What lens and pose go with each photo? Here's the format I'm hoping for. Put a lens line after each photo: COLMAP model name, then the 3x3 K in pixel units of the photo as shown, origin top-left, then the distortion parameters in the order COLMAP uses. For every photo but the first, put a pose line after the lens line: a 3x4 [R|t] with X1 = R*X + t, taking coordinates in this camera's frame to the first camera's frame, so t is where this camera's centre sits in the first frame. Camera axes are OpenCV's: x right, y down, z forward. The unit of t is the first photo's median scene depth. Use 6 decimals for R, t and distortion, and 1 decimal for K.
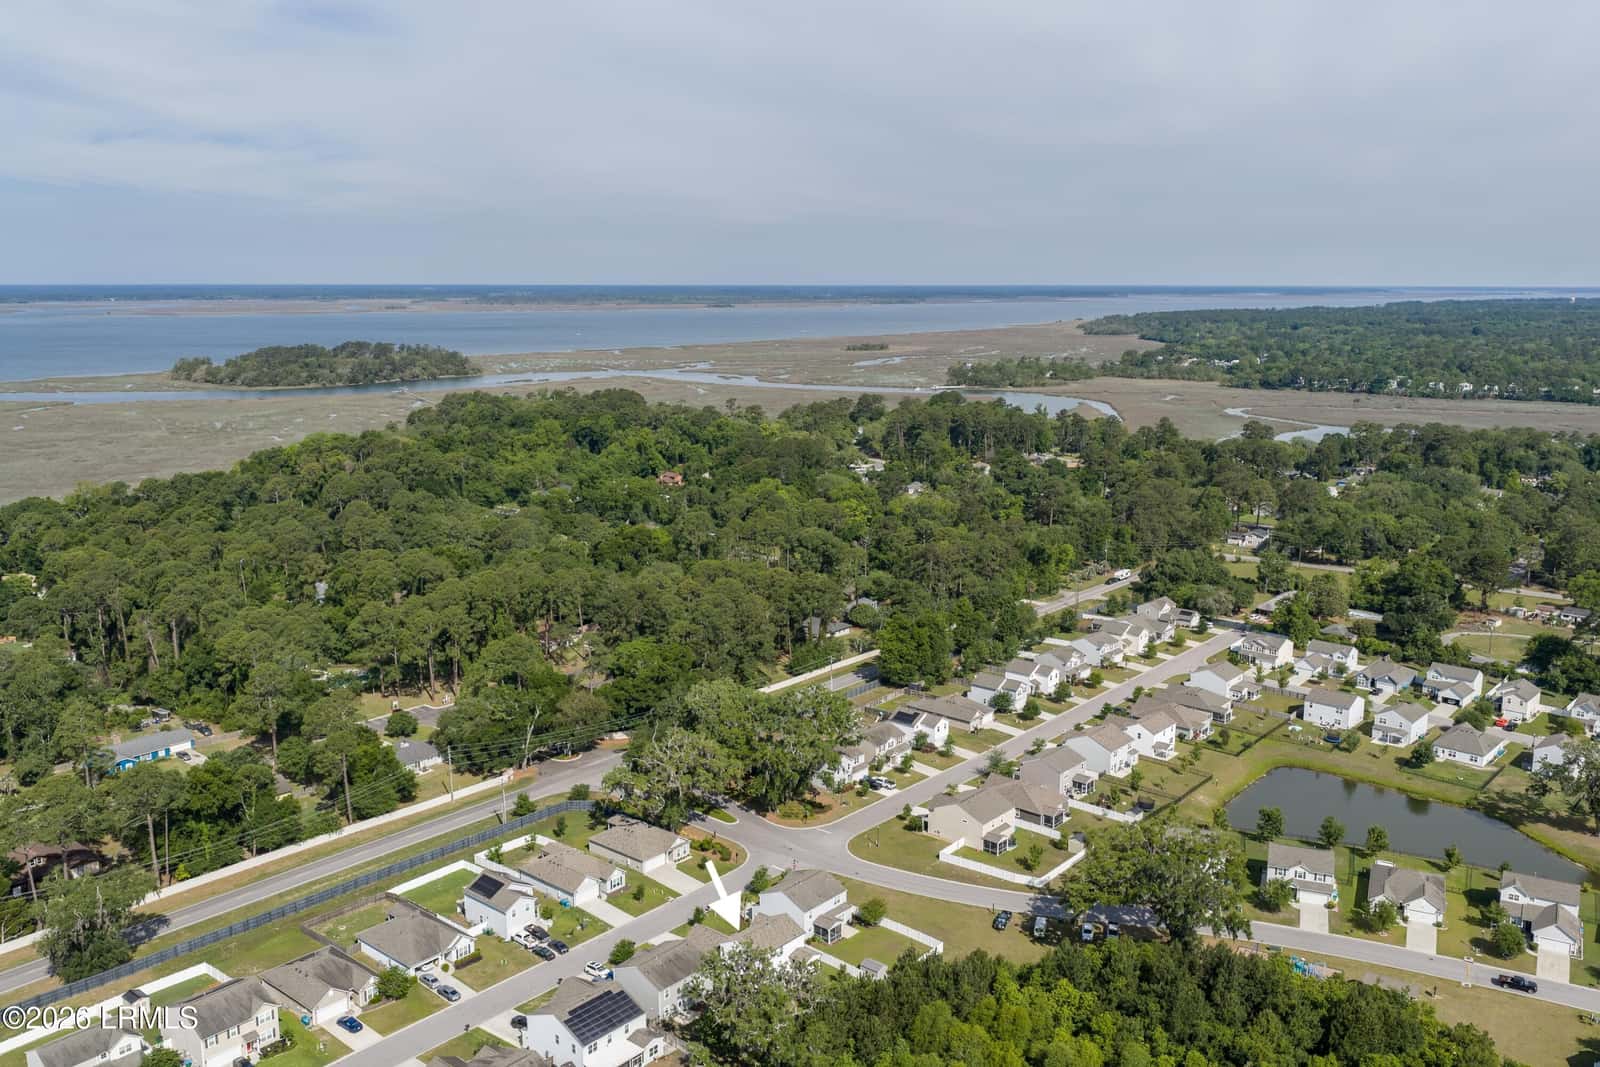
lens RADIAL K [[1347.2, 0, 813.4], [0, 1347.2, 538.4], [0, 0, 1]] dist [0.024075, -0.033021]
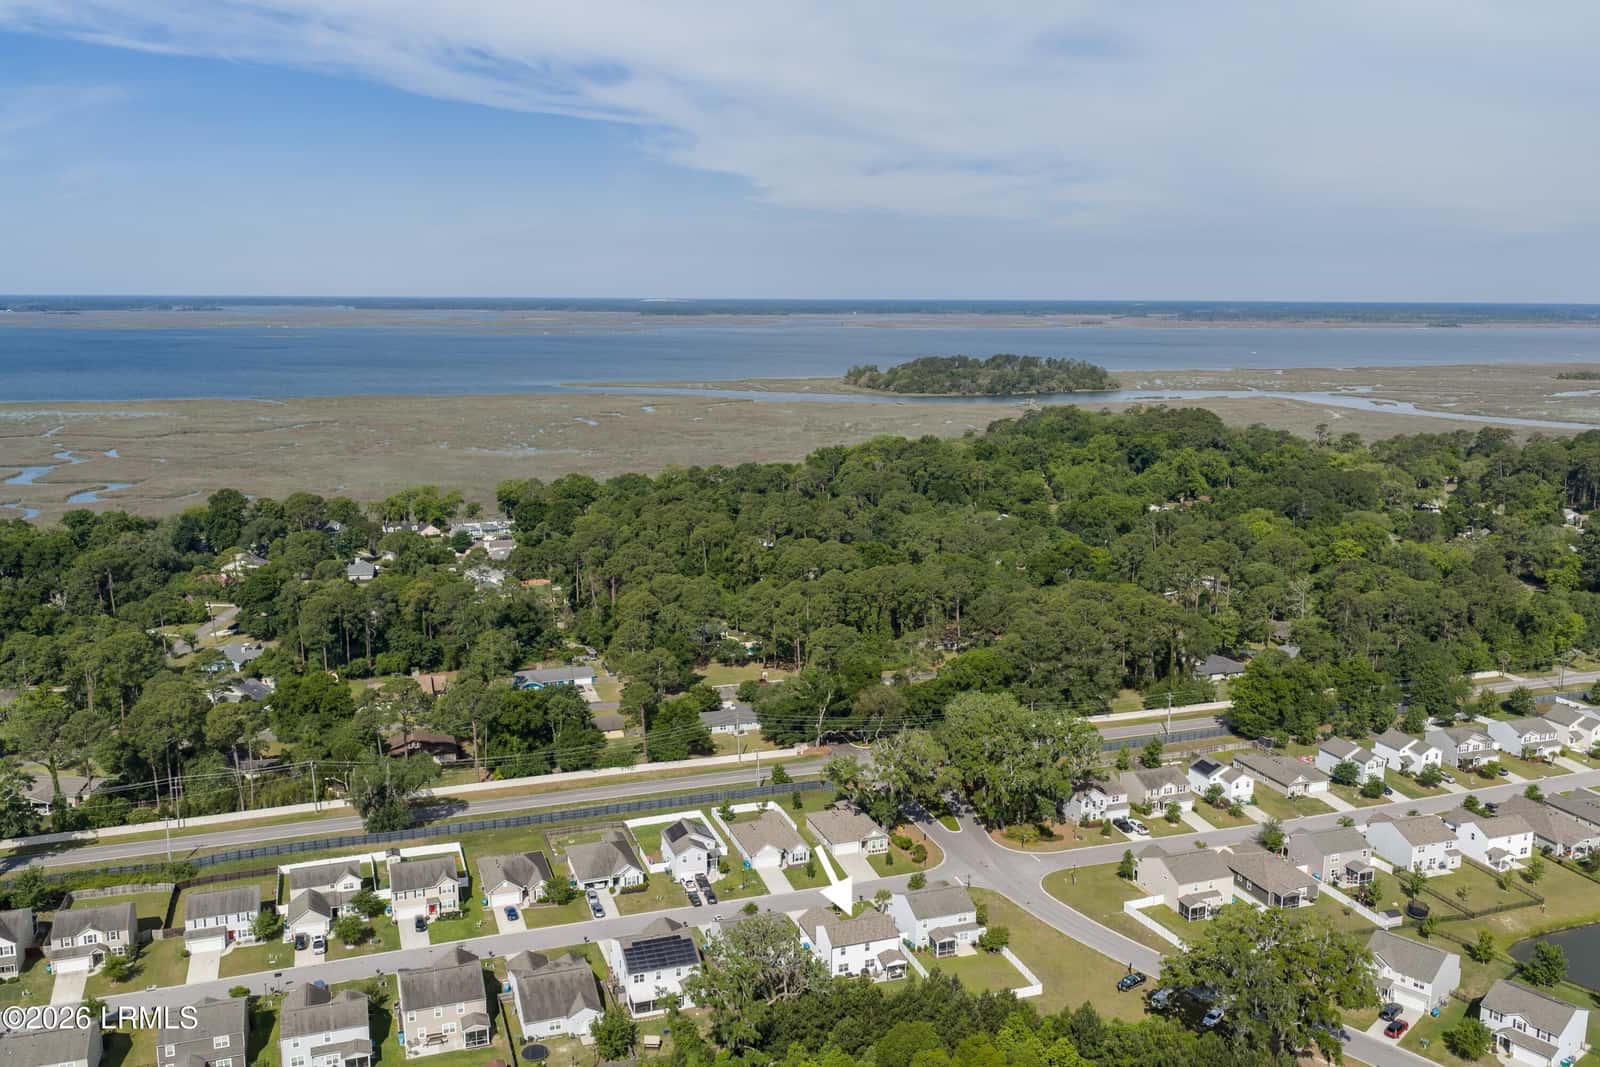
lens RADIAL K [[1347.2, 0, 789.9], [0, 1347.2, 530.8], [0, 0, 1]] dist [0.024075, -0.033021]
pose [[0.860587, 0.091756, -0.500970, 0.273374], [-0.100379, 0.994901, 0.009788, -0.009274], [0.499314, 0.041864, 0.865409, 0.044633]]
